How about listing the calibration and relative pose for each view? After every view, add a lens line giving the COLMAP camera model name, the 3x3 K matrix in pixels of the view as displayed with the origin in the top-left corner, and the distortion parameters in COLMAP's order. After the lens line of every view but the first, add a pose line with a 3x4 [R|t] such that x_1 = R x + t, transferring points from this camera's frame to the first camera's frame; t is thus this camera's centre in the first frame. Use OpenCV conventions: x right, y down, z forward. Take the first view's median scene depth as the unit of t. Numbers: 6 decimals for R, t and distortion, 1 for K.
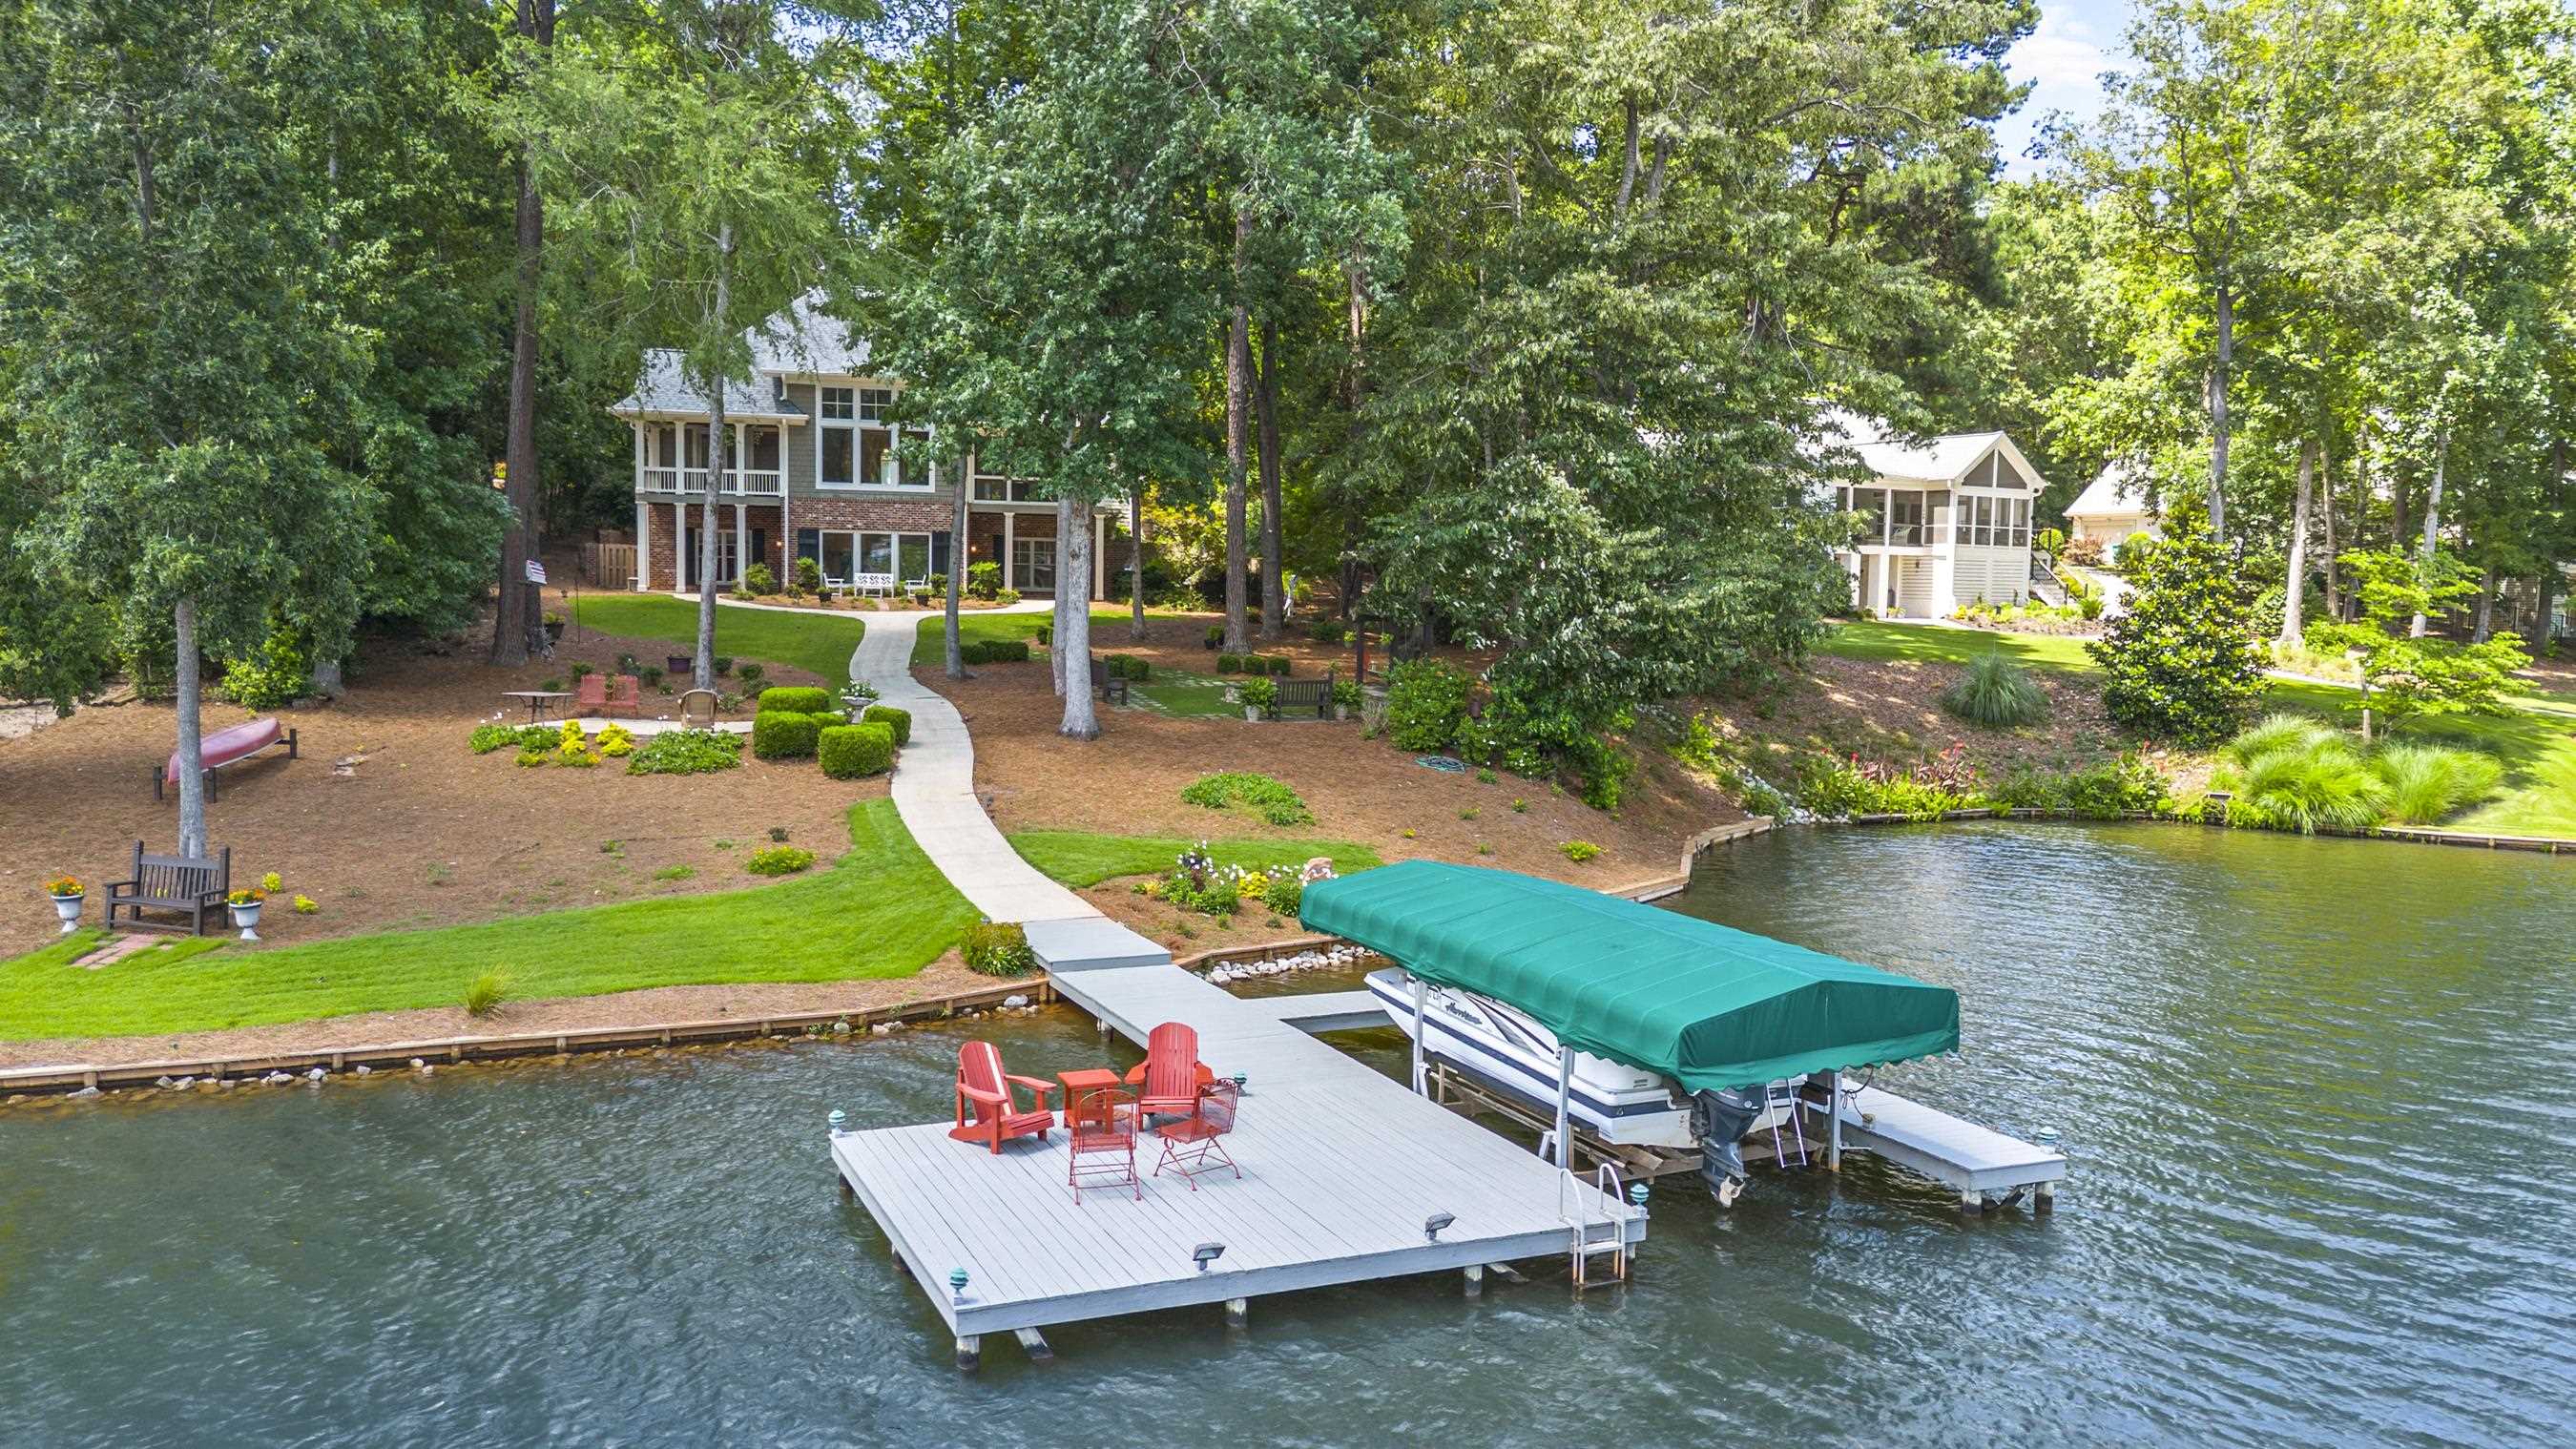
lens RADIAL K [[1859.3, 0, 1383.8], [0, 1859.3, 788.4], [0, 0, 1]] dist [0.036992, -0.027027]
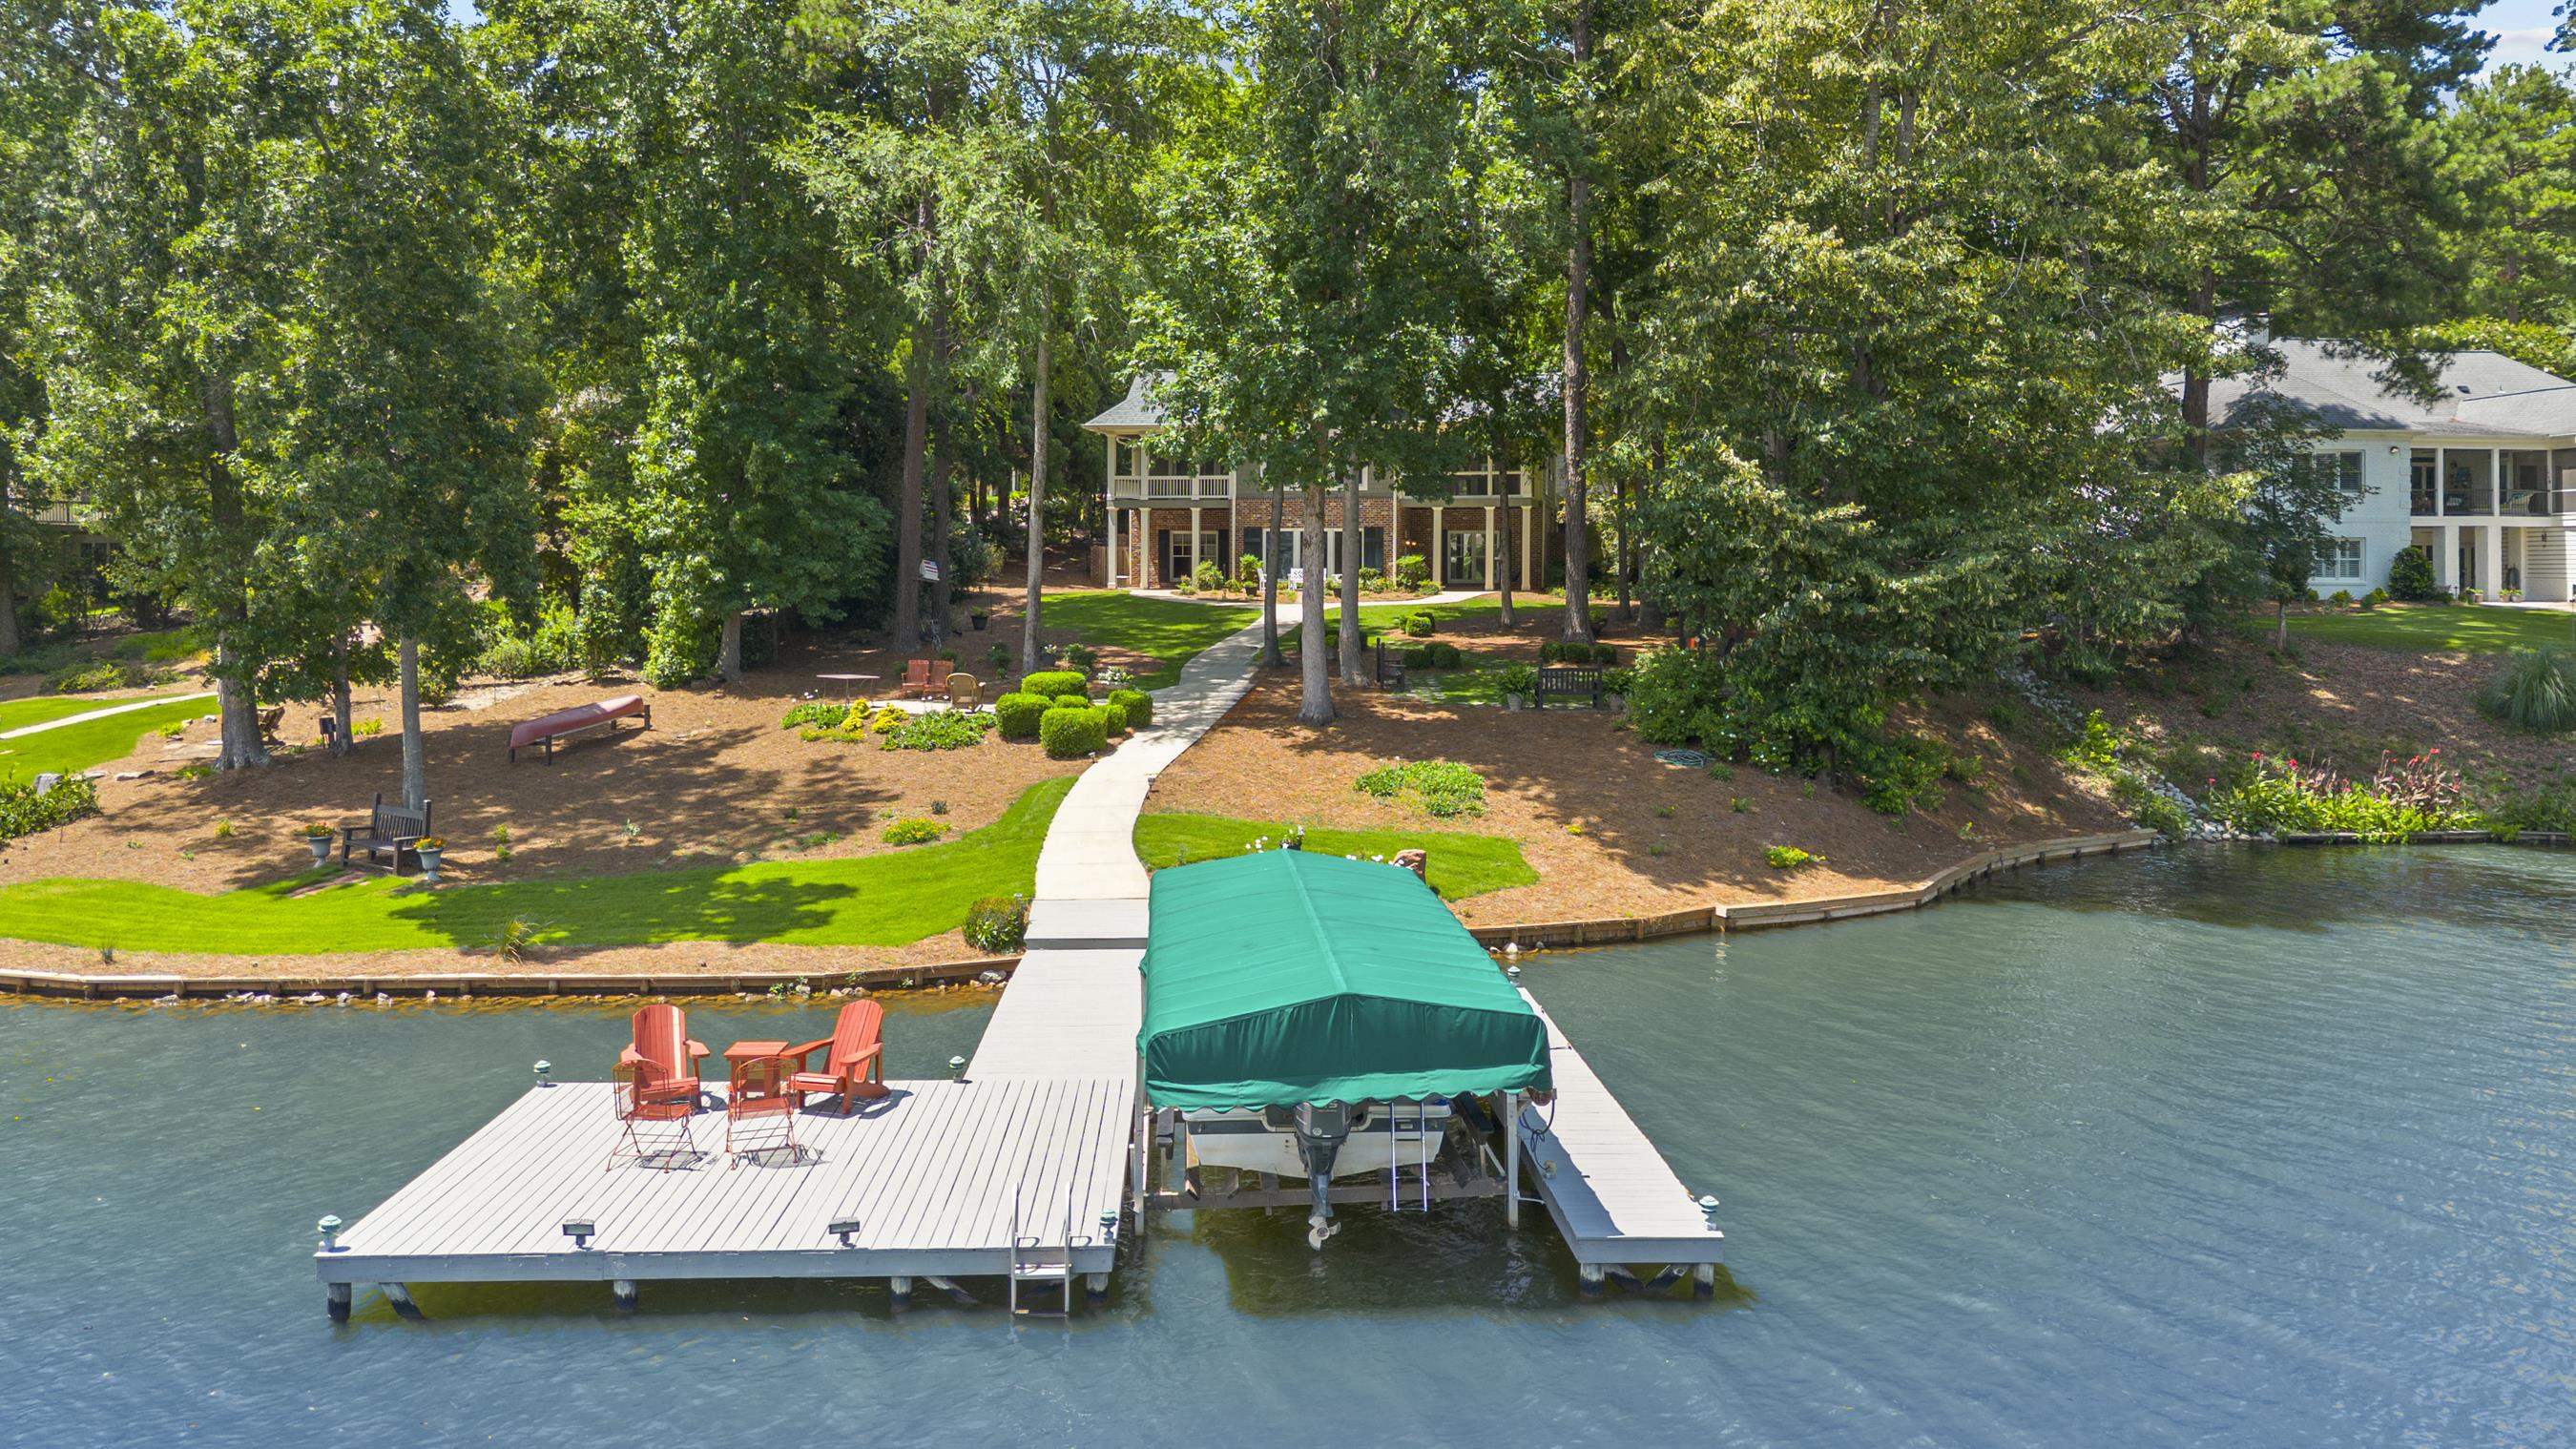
lens RADIAL K [[1859.3, 0, 1301.1], [0, 1859.3, 626.0], [0, 0, 1]] dist [0.036992, -0.027027]
pose [[0.931343, -0.004246, -0.364119, 0.194966], [-0.026373, 0.996520, -0.079077, 0.000171], [0.363187, 0.083251, 0.927989, 0.060348]]
